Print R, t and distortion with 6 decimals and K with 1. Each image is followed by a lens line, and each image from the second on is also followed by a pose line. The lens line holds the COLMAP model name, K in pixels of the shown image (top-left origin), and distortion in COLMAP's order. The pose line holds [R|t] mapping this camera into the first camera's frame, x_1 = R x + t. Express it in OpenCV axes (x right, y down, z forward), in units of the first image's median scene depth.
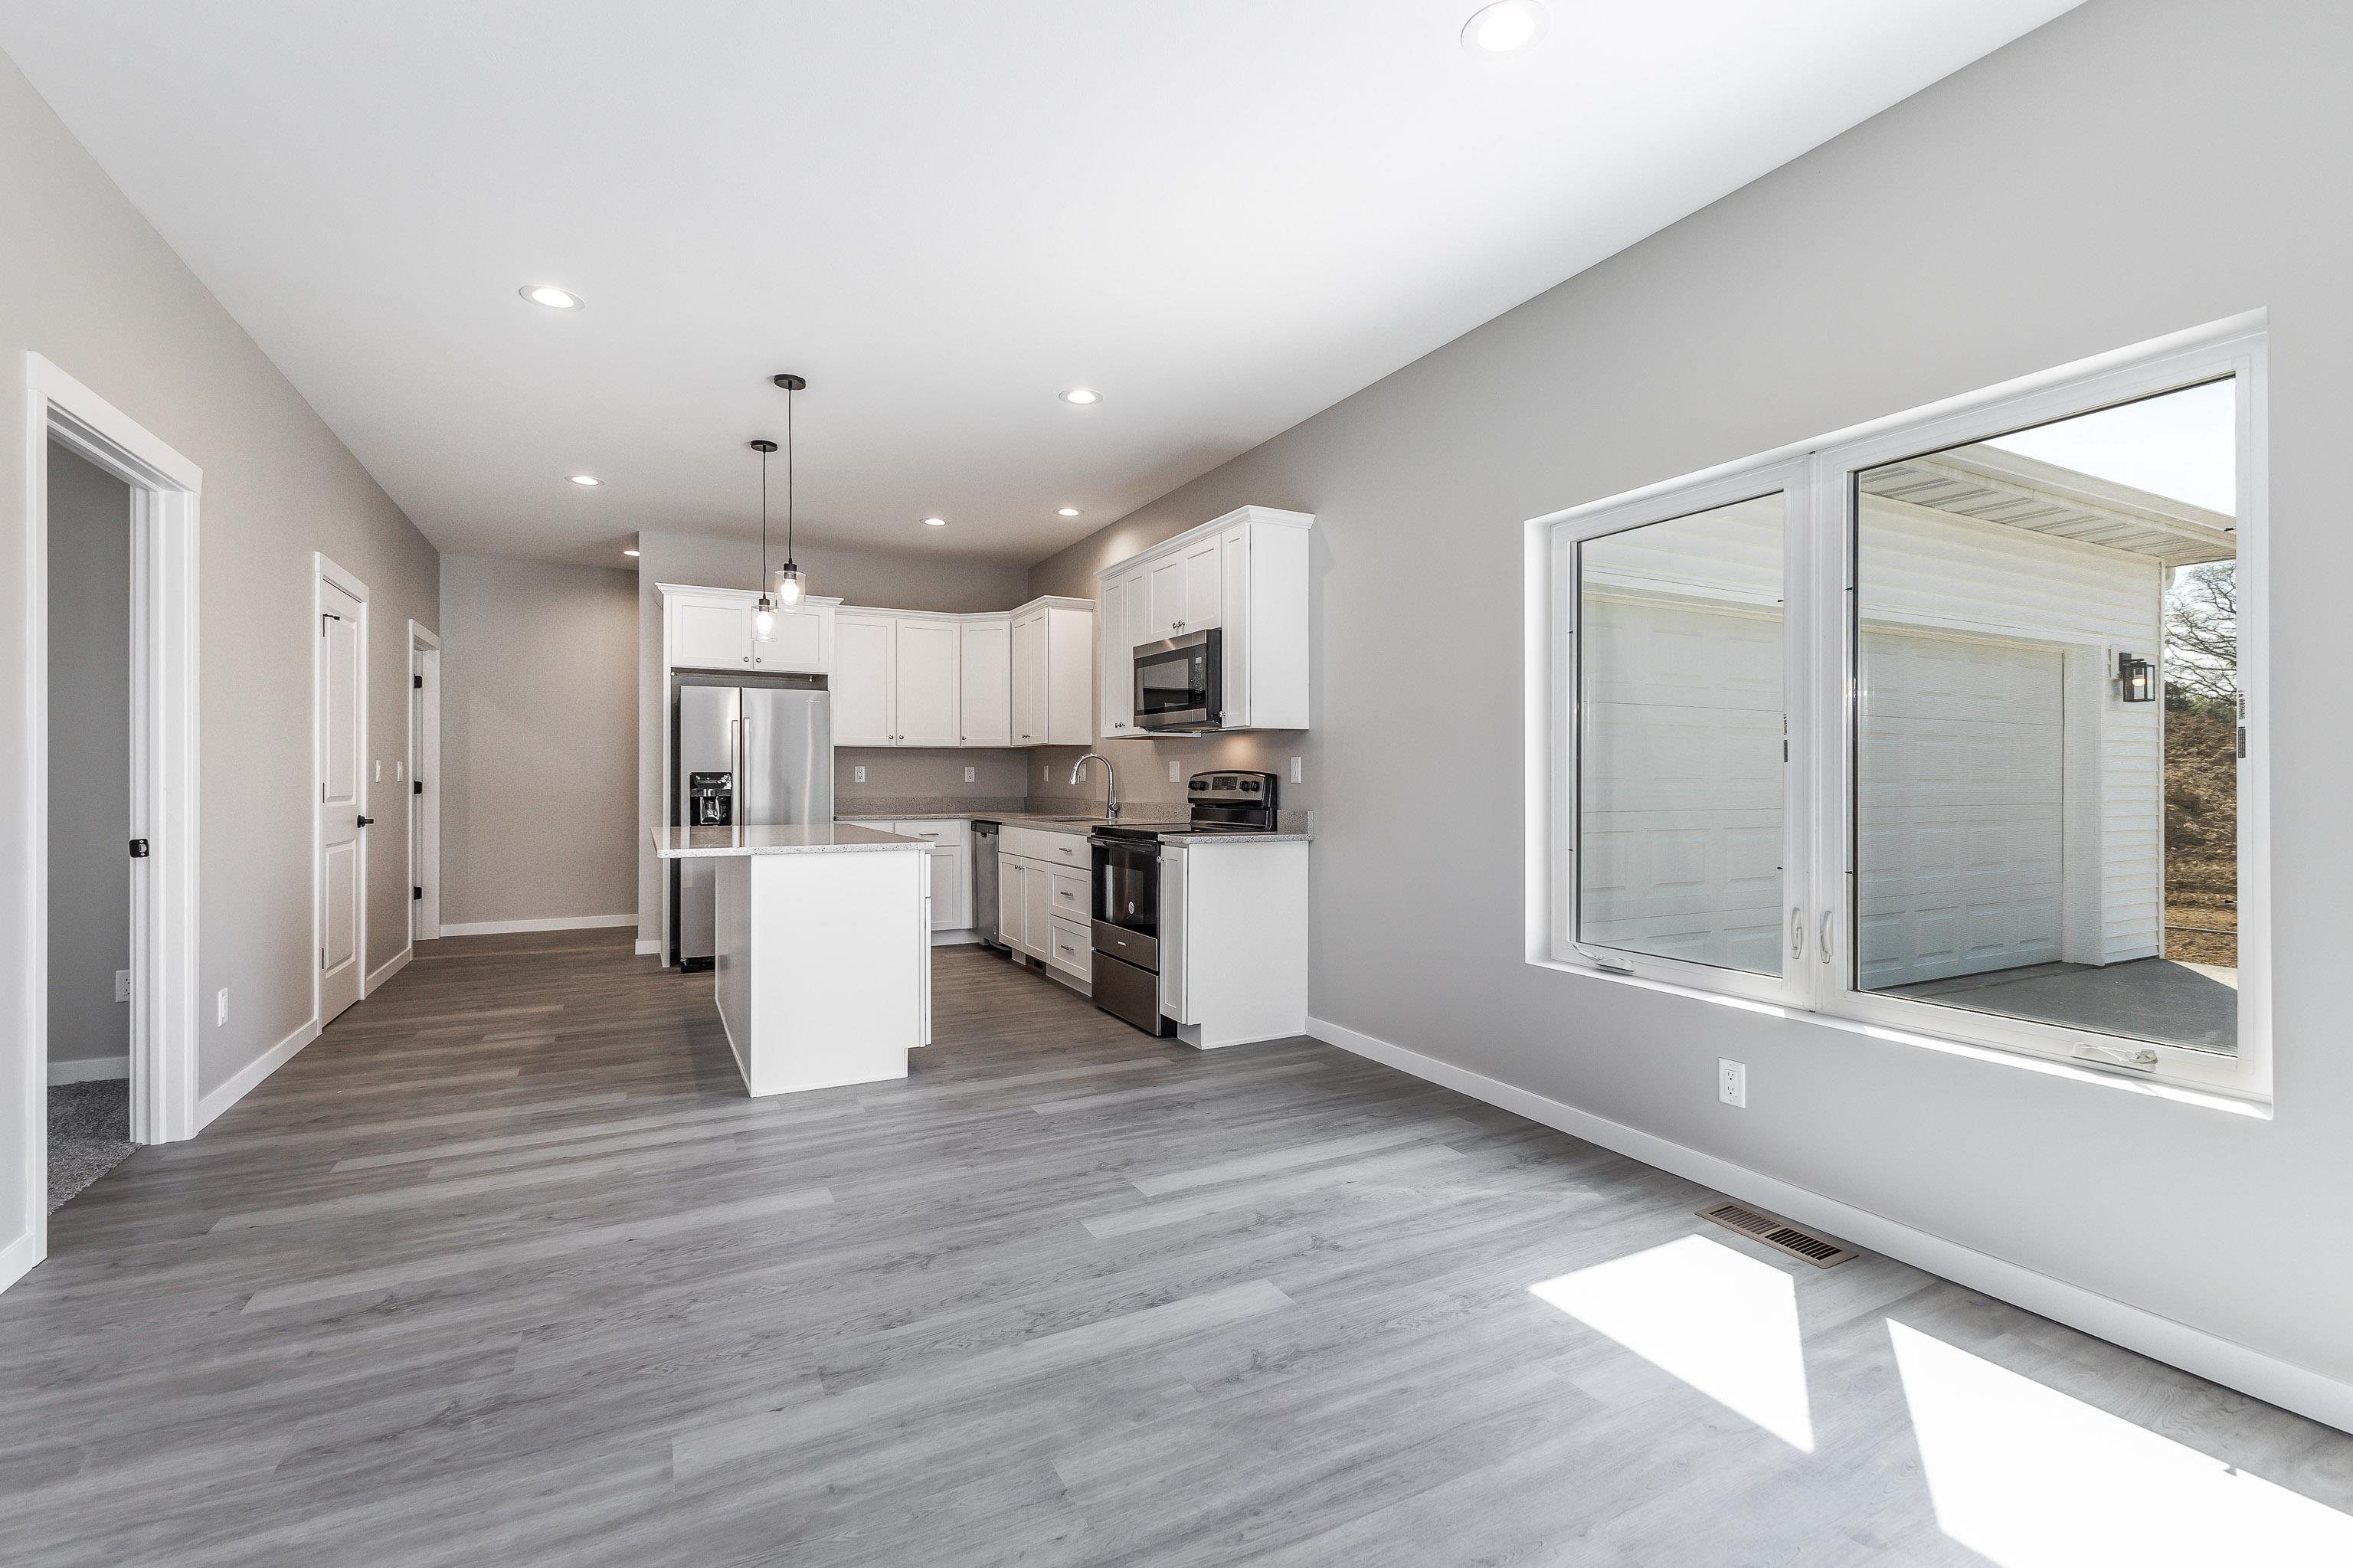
lens RADIAL K [[1035.5, 0, 1184.7], [0, 1035.5, 779.1], [0, 0, 1]] dist [0.007788, -0.002220]
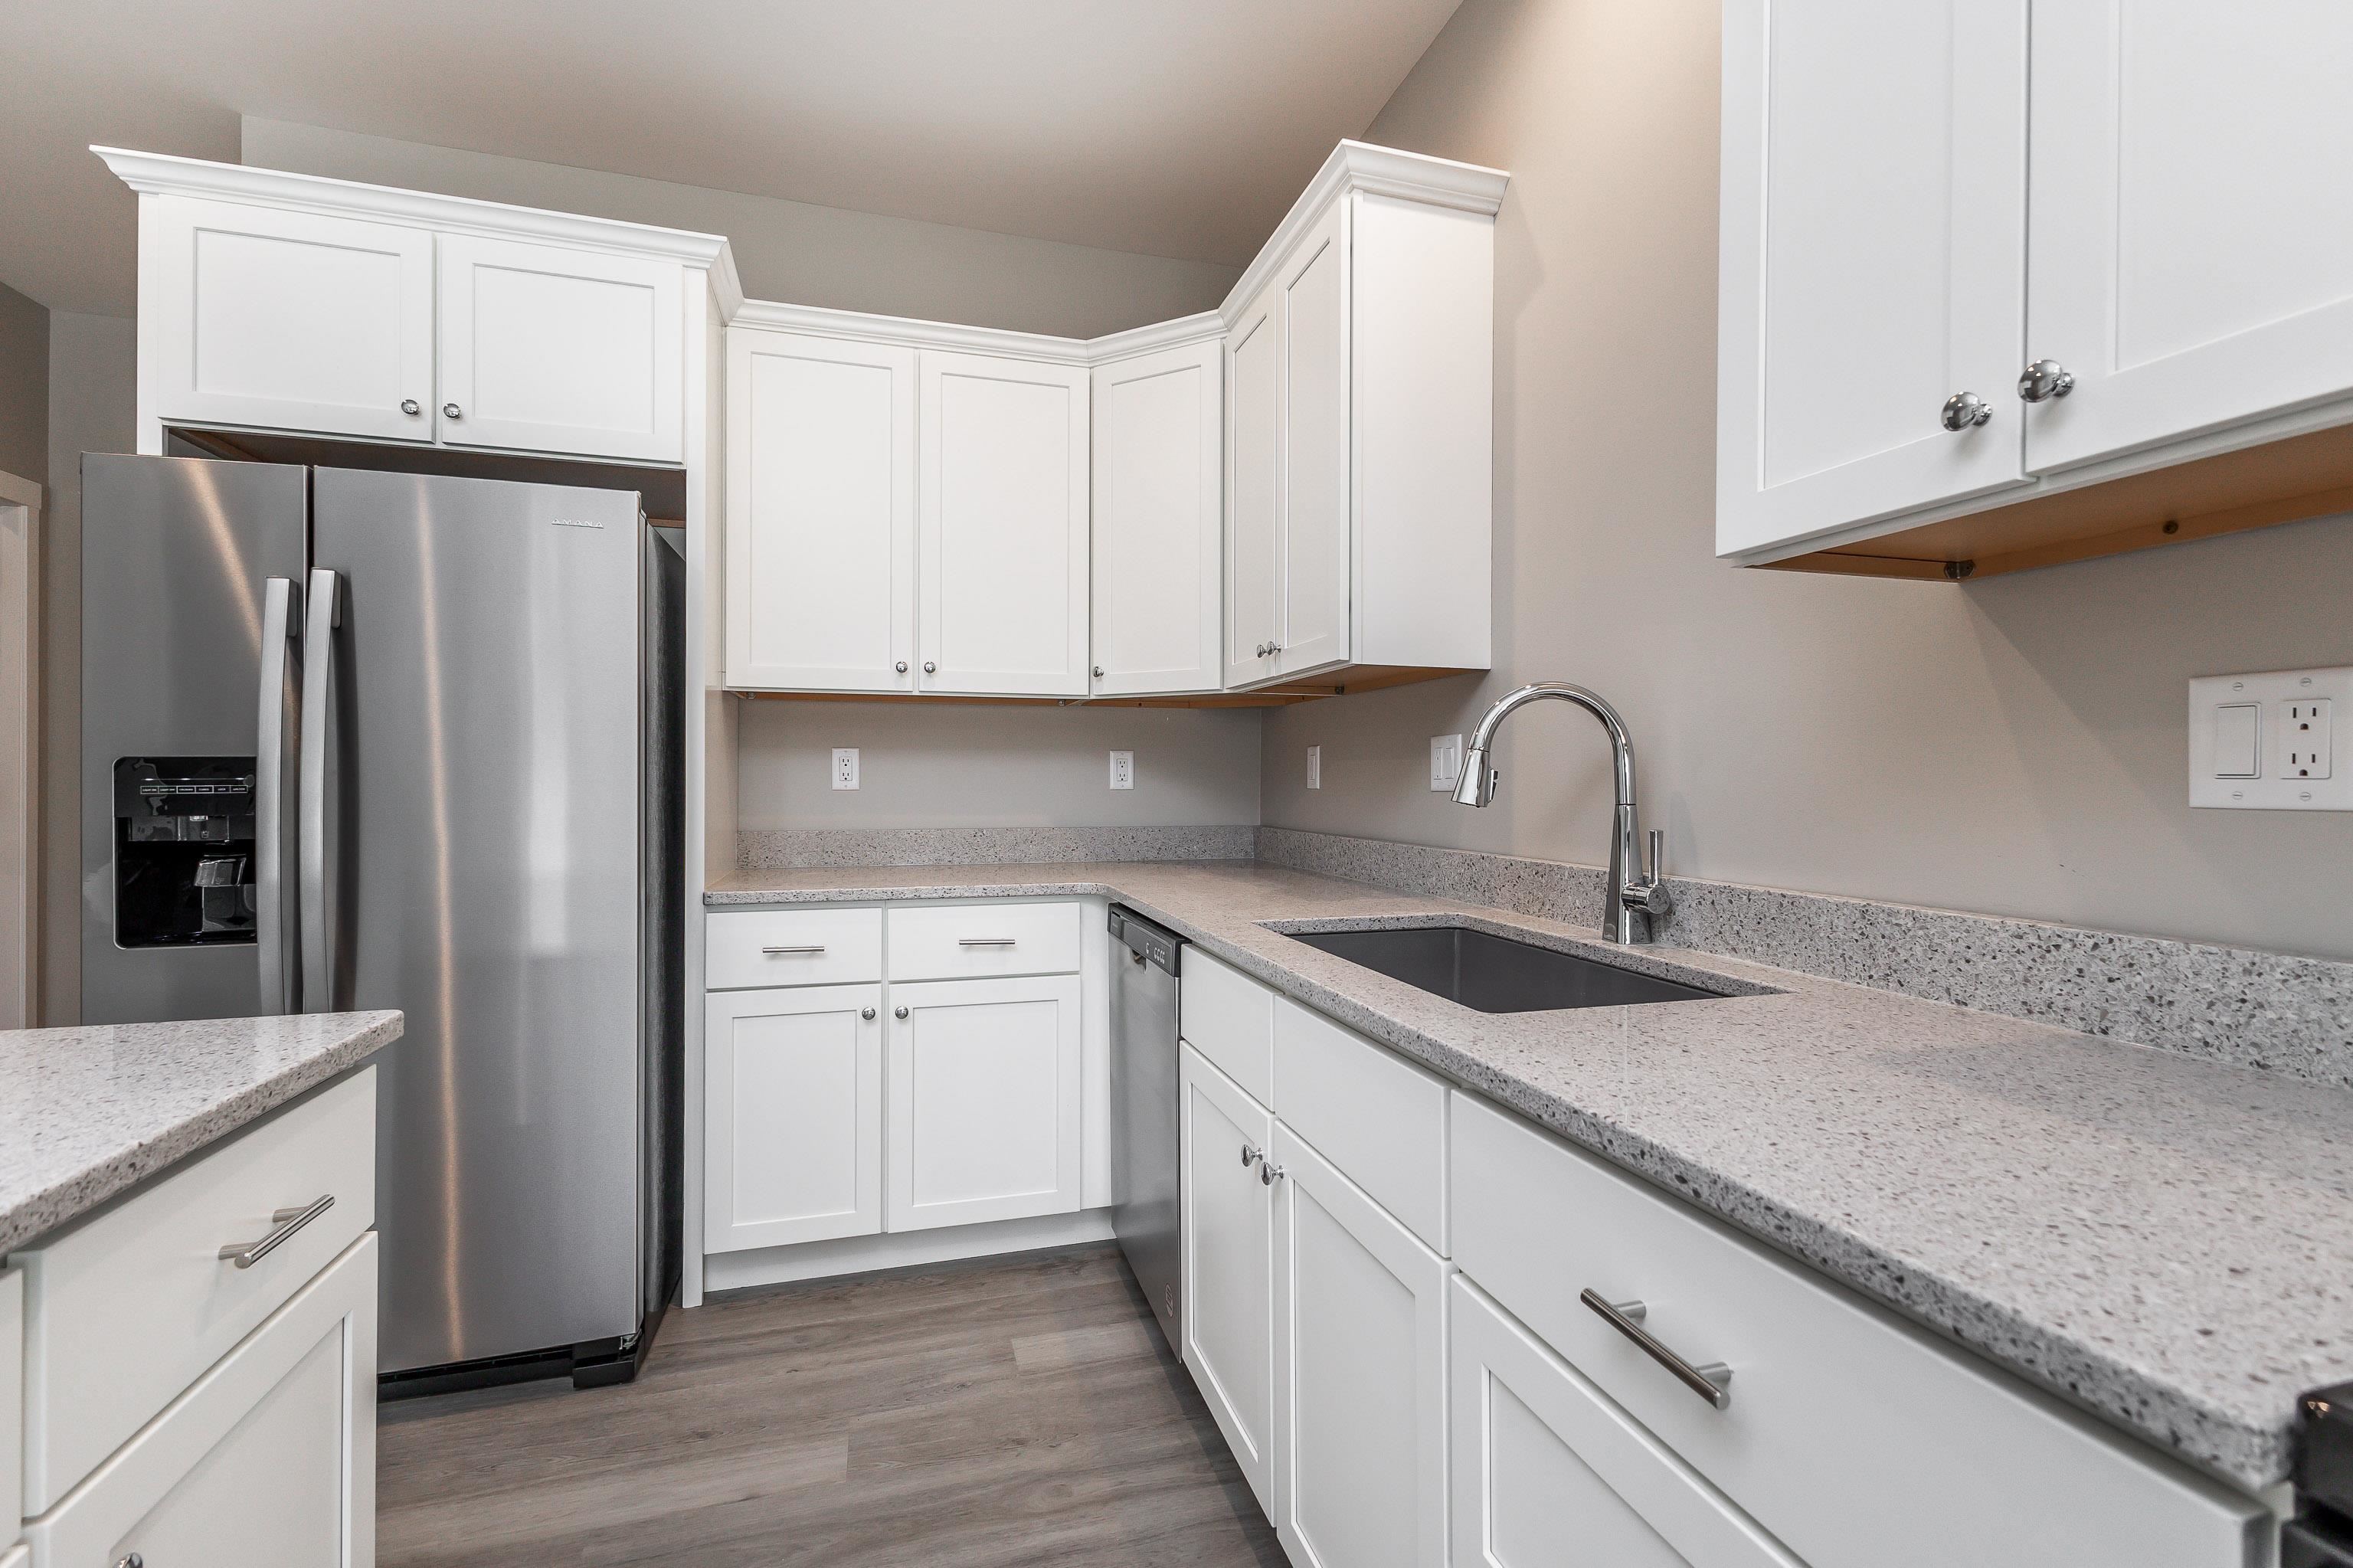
lens RADIAL K [[1035.5, 0, 1185.9], [0, 1035.5, 781.7], [0, 0, 1]] dist [0.007788, -0.002220]
pose [[0.981737, 0.002233, -0.190228, -0.131373], [-0.002061, 0.999997, 0.001104, -0.000676], [0.190230, -0.000692, 0.981739, 0.757597]]
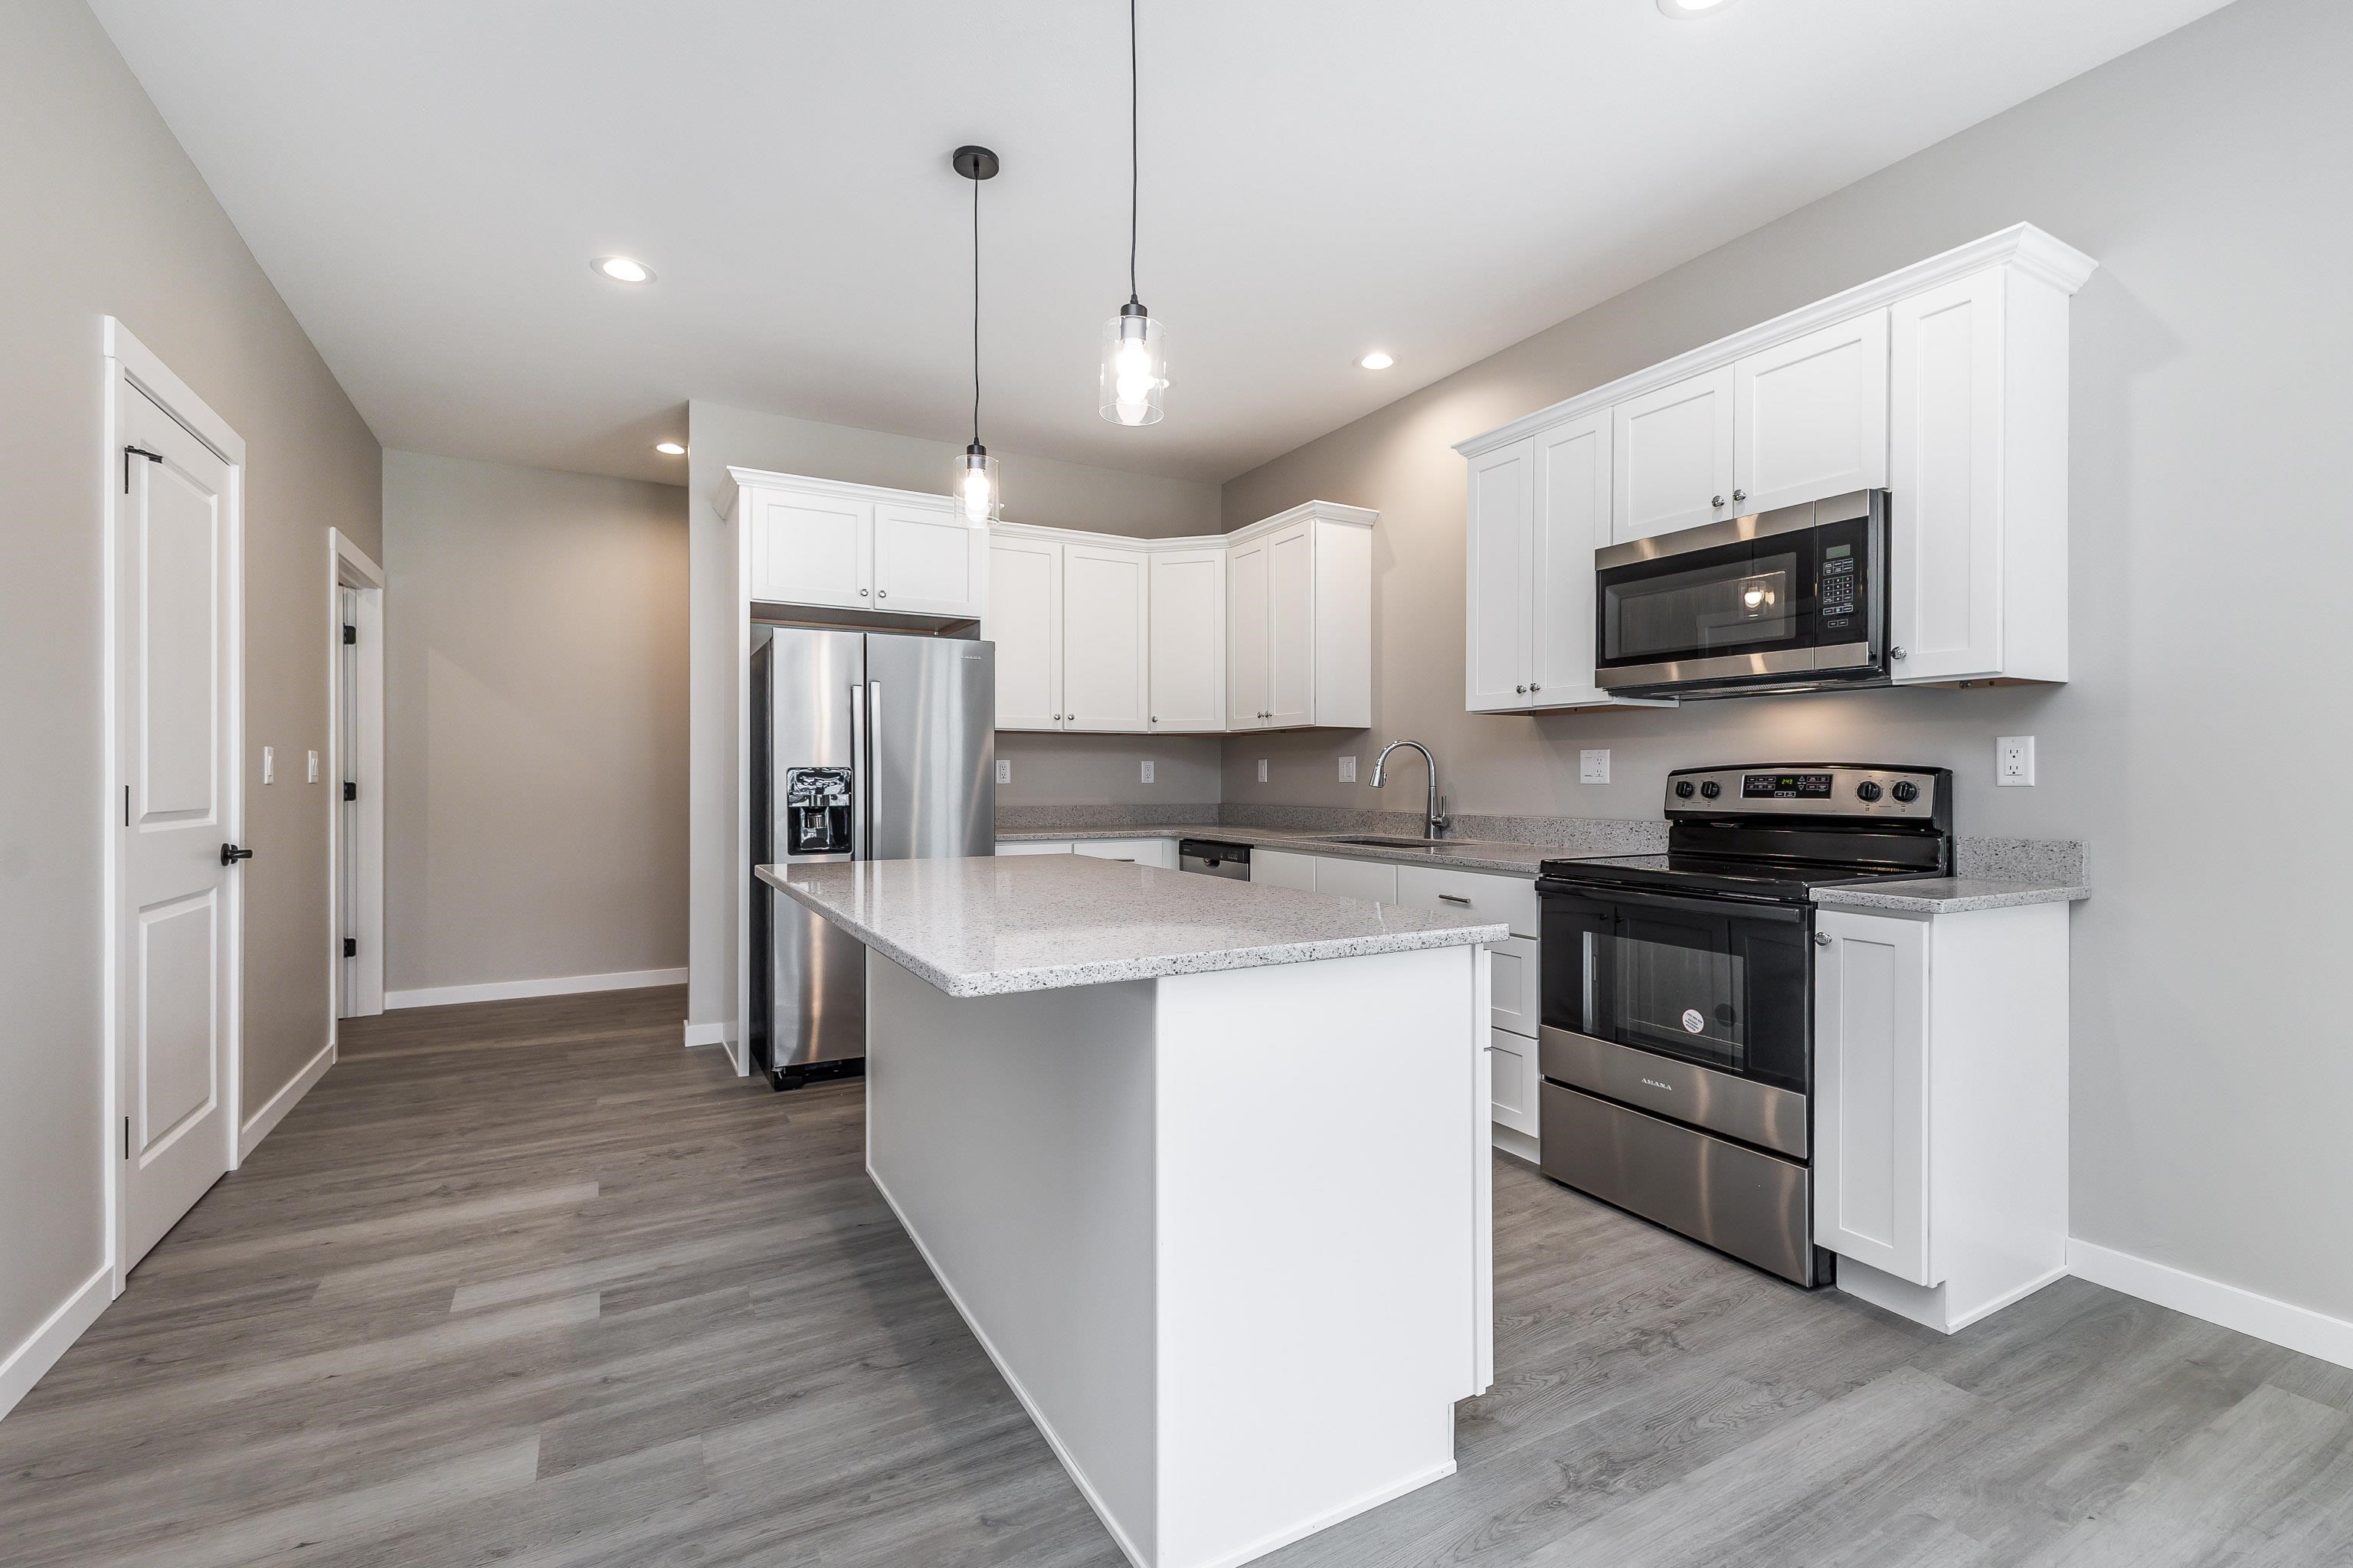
lens RADIAL K [[1035.5, 0, 1183.7], [0, 1035.5, 782.8], [0, 0, 1]] dist [0.007788, -0.002220]
pose [[0.999705, 0.000205, 0.024284, -0.249614], [-0.000312, 0.999990, 0.004401, -0.000224], [-0.024283, -0.004407, 0.999695, 0.365581]]
